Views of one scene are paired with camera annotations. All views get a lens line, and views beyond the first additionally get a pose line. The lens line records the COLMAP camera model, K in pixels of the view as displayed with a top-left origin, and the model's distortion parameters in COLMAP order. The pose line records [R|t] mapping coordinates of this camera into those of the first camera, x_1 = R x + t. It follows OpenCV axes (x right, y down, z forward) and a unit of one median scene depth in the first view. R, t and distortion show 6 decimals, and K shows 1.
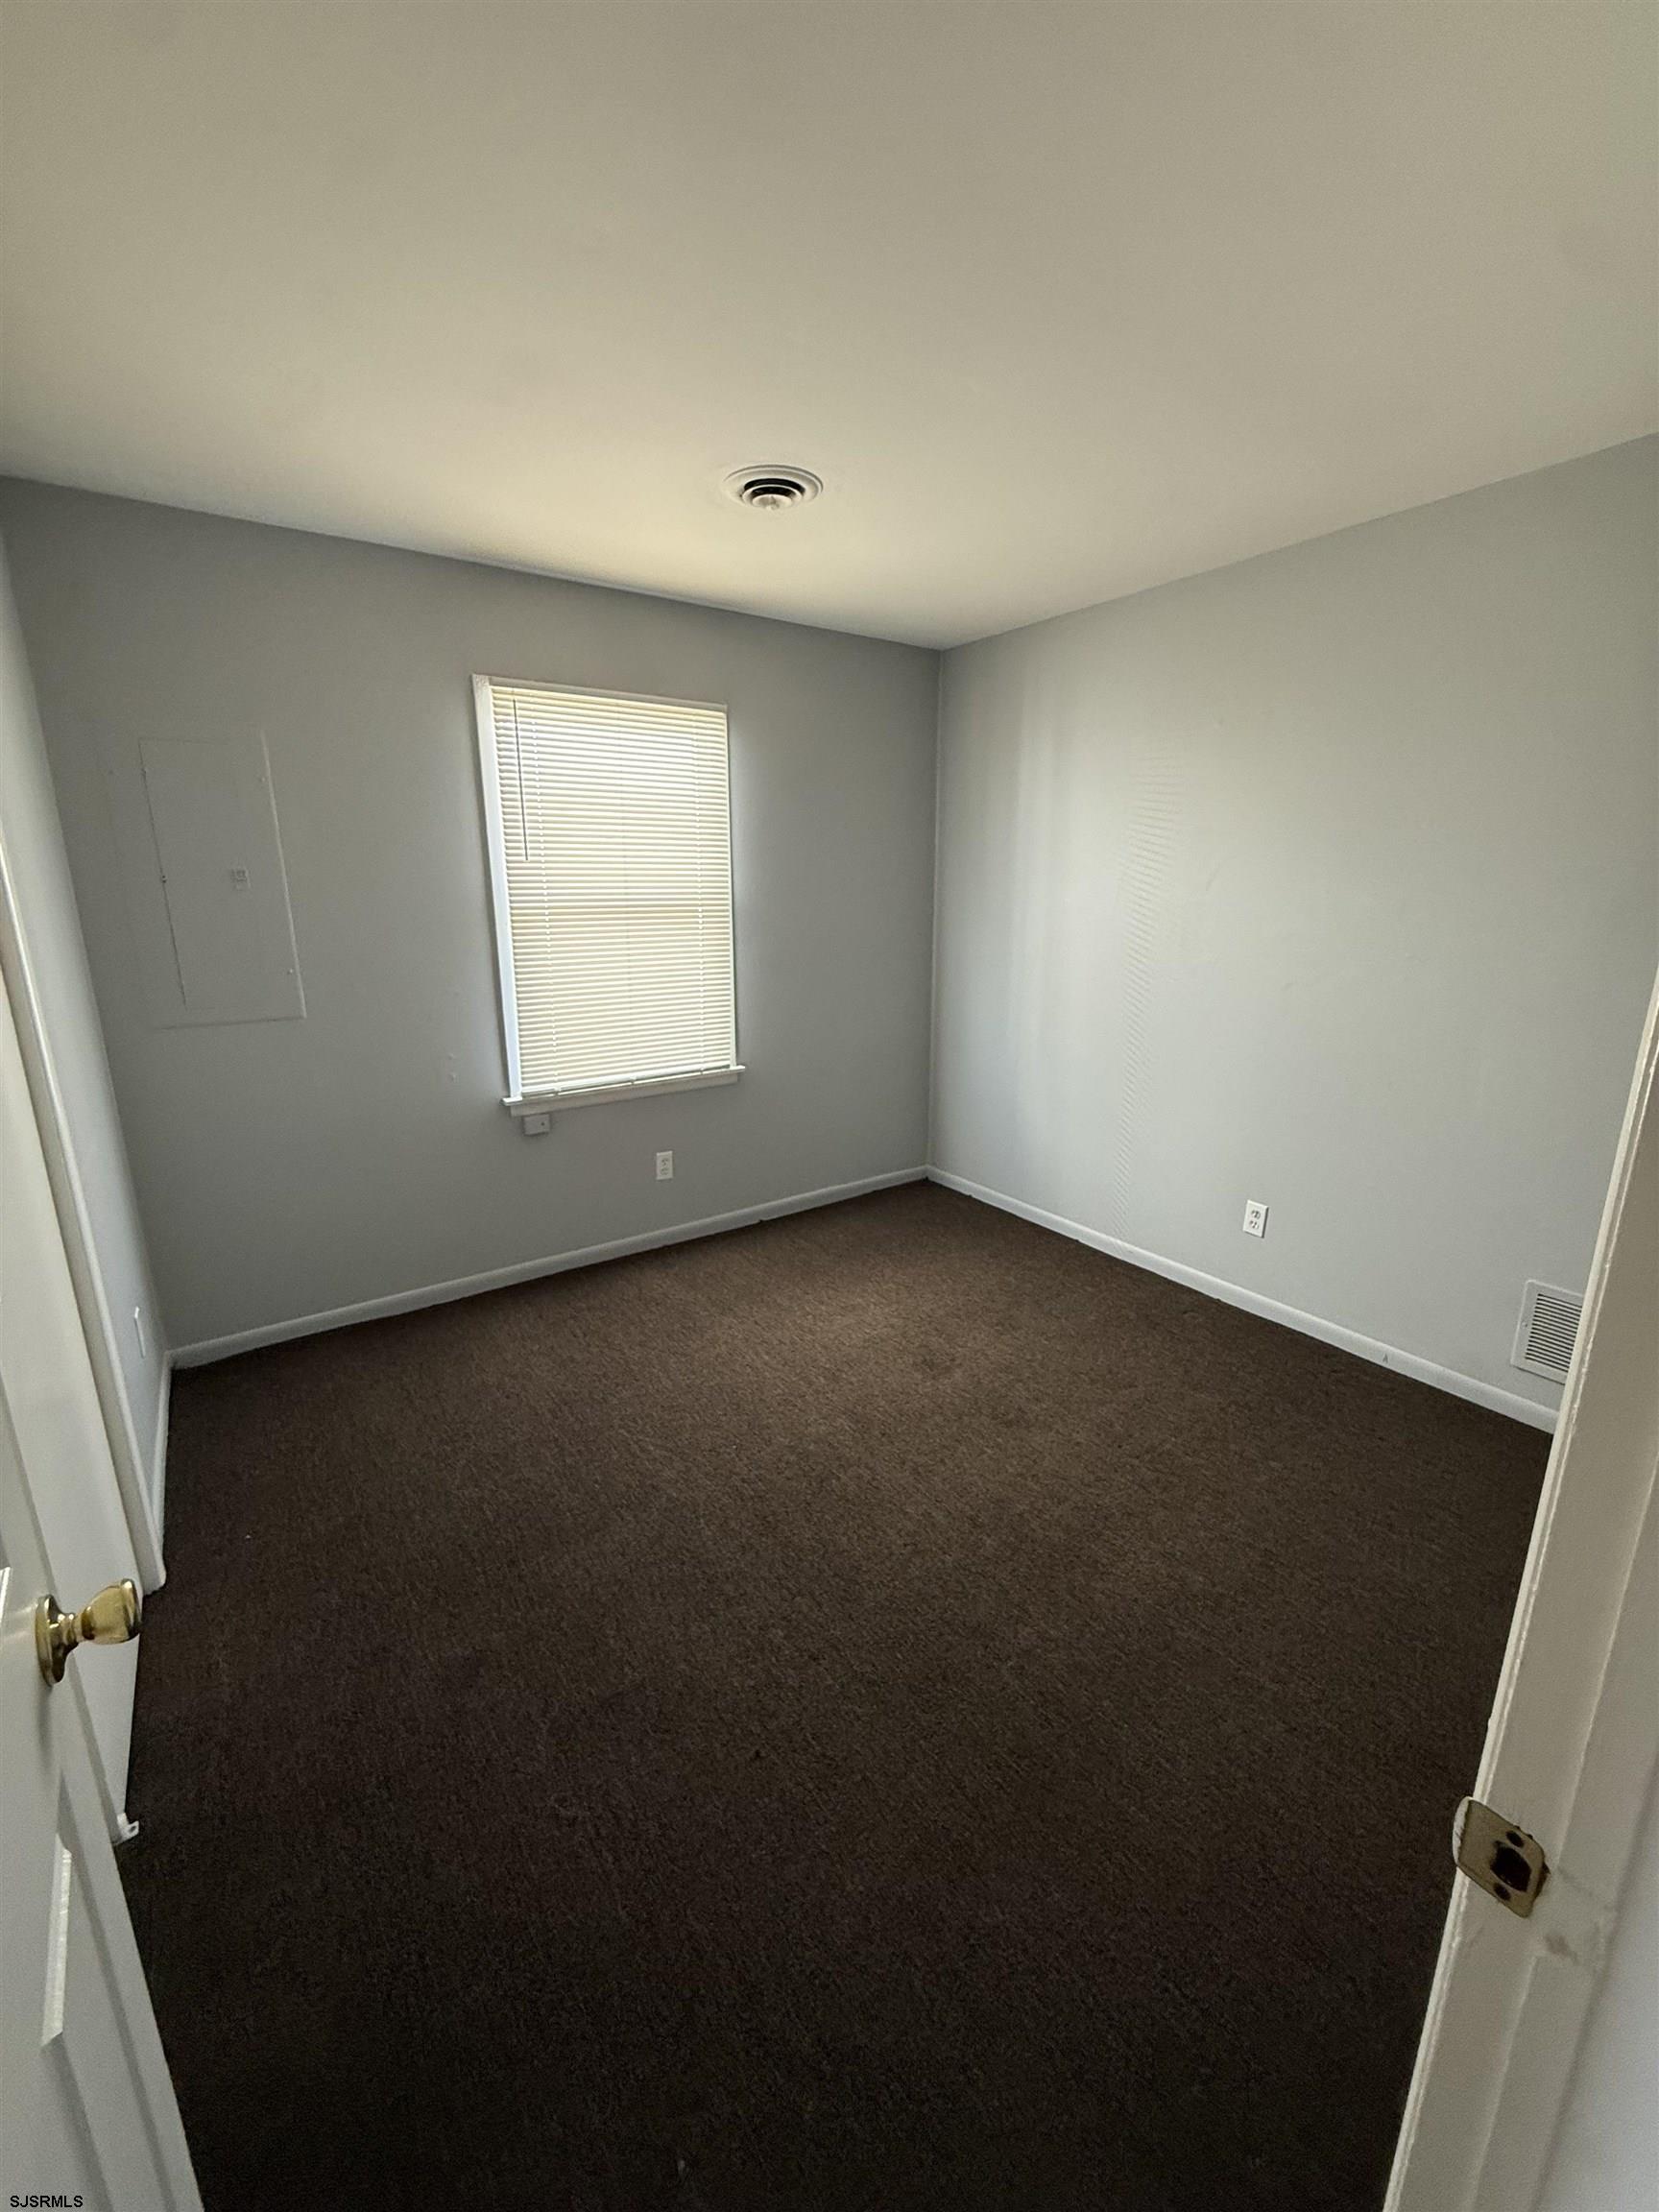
lens RADIAL K [[889.6, 0, 840.3], [0, 889.6, 1102.3], [0, 0, 1]] dist [-0.001052, 0.000641]
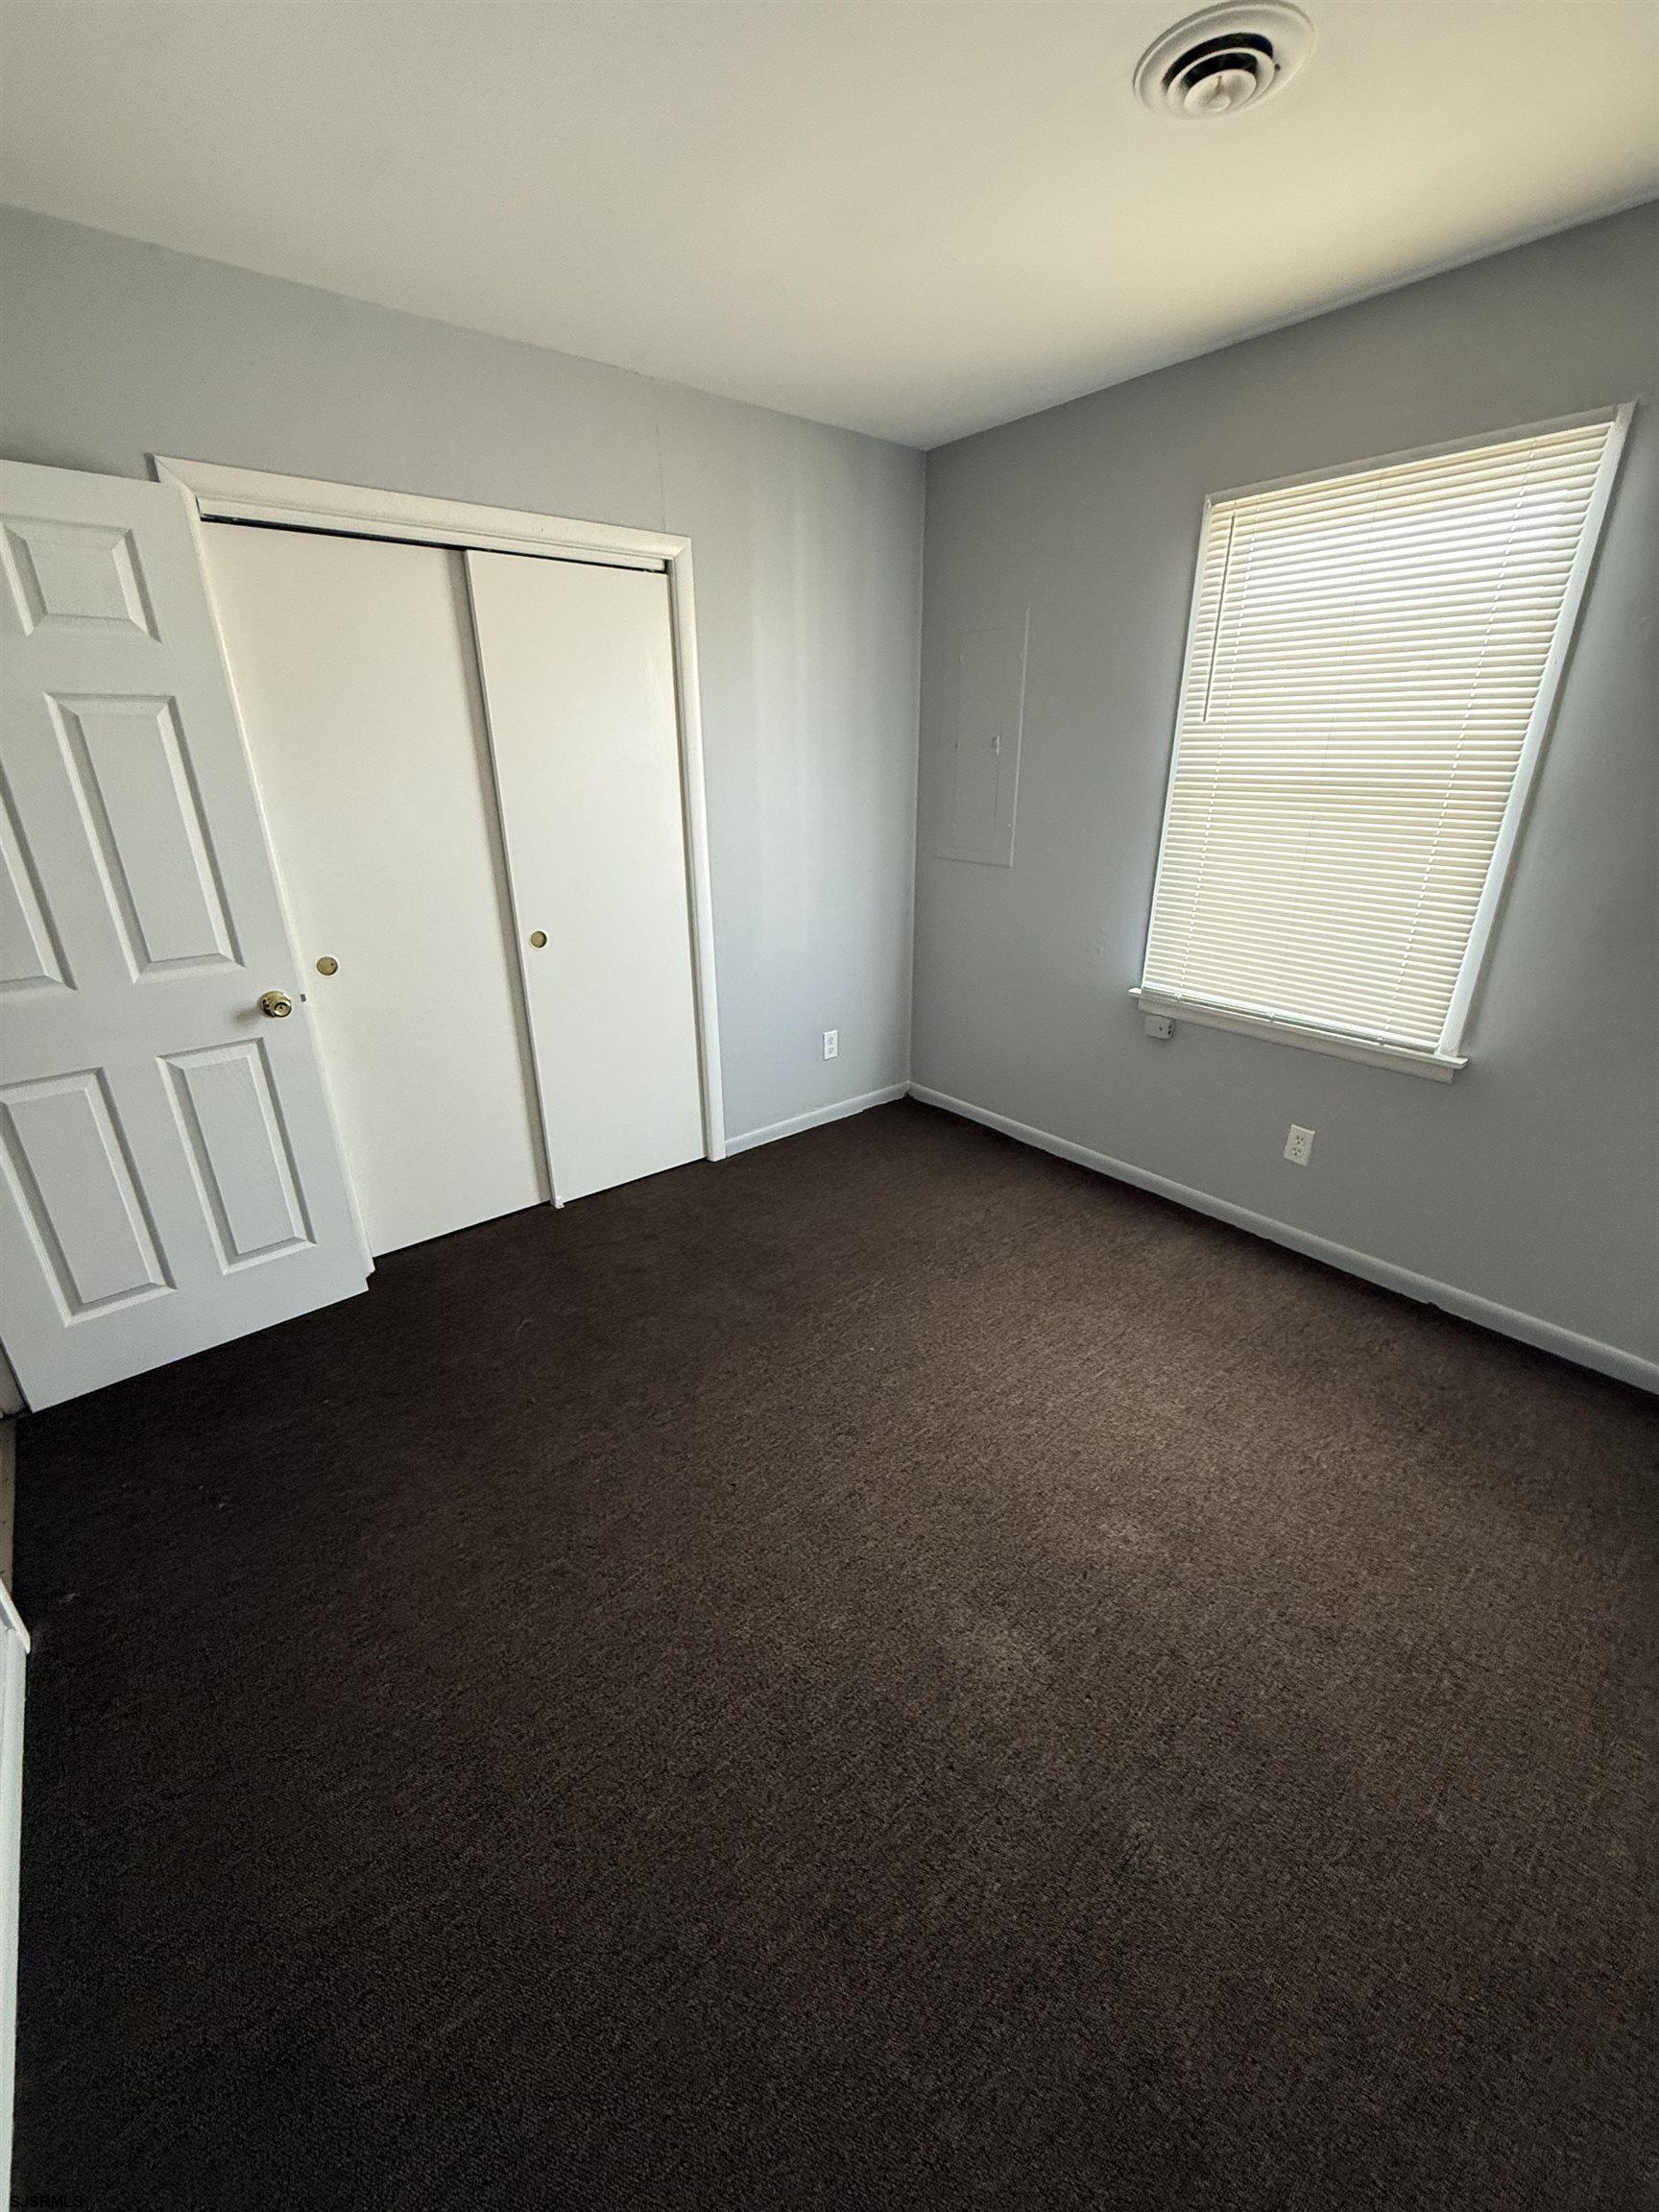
lens RADIAL K [[889.6, 0, 845.2], [0, 889.6, 1104.0], [0, 0, 1]] dist [-0.001052, 0.000641]
pose [[0.068927, 0.370257, -0.926369, 0.599320], [-0.243199, 0.906799, 0.344340, -0.164084], [0.967524, 0.201558, 0.152549, 0.673374]]
